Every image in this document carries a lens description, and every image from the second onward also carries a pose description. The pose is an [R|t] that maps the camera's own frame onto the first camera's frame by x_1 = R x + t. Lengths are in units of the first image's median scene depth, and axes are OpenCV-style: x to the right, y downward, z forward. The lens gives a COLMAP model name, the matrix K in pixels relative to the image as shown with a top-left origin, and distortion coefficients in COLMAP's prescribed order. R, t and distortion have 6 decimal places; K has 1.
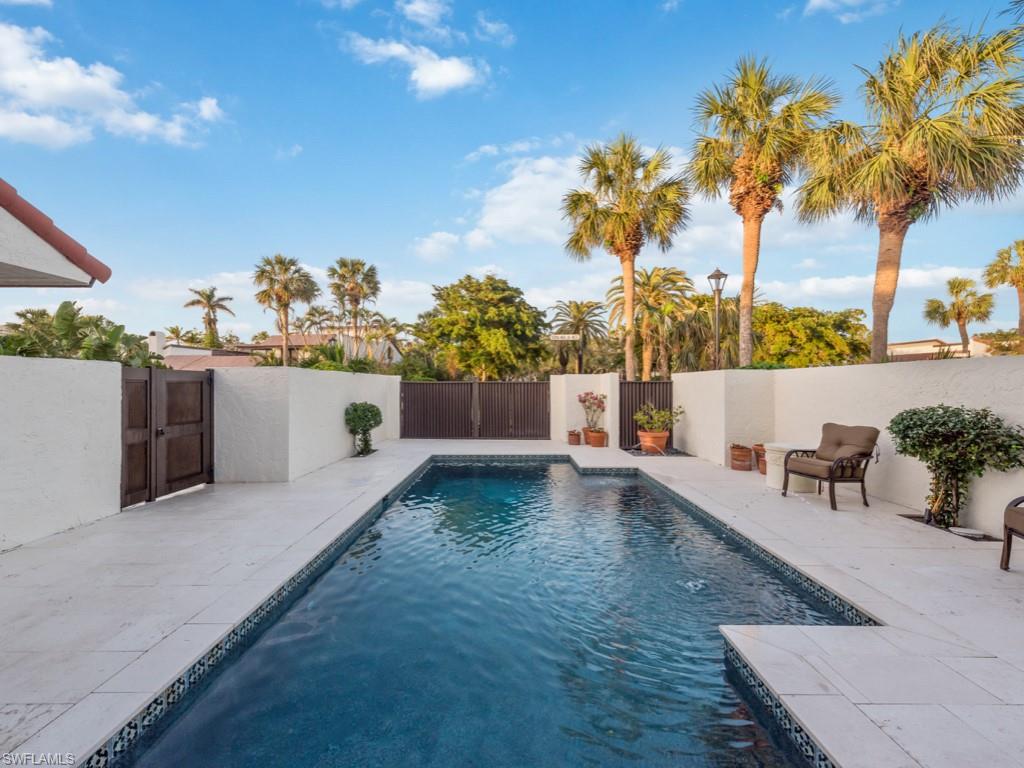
lens RADIAL K [[456.8, 0, 508.9], [0, 456.8, 384.2], [0, 0, 1]] dist [0.002943, -0.000213]
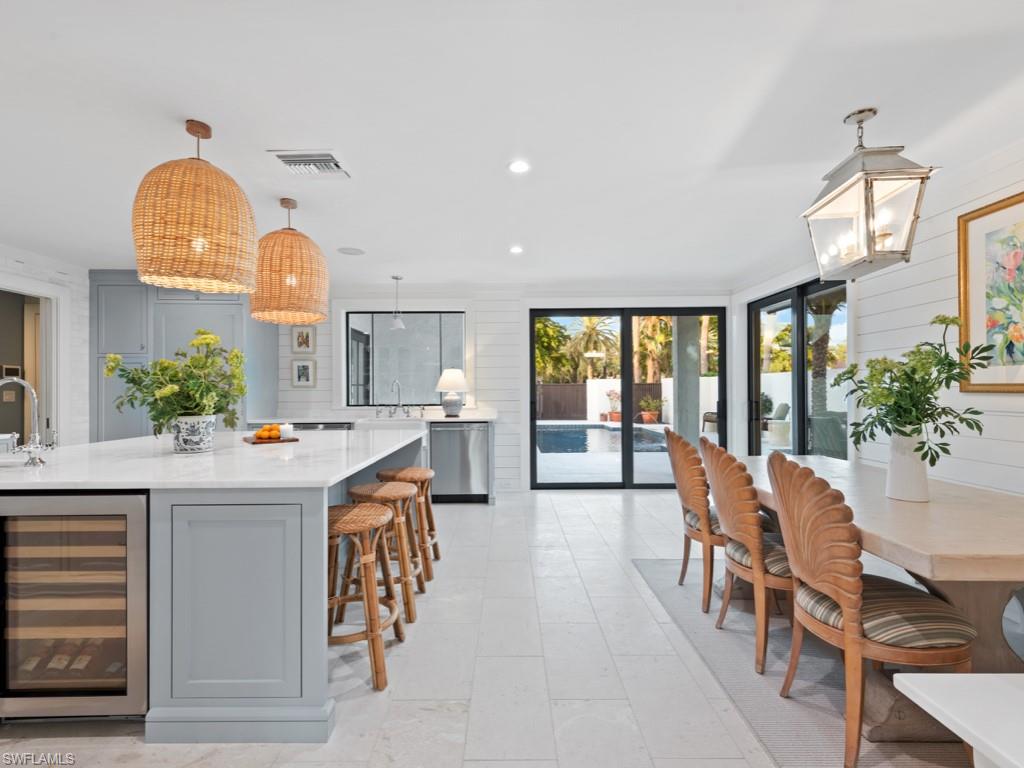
lens RADIAL K [[480.8, 0, 500.3], [0, 480.8, 389.7], [0, 0, 1]] dist [0.018296, 0.000255]
pose [[0.999833, -0.002141, -0.018134, -0.077884], [0.002216, 0.999989, 0.004112, 0.002919], [0.018125, -0.004151, 0.999827, -0.295031]]
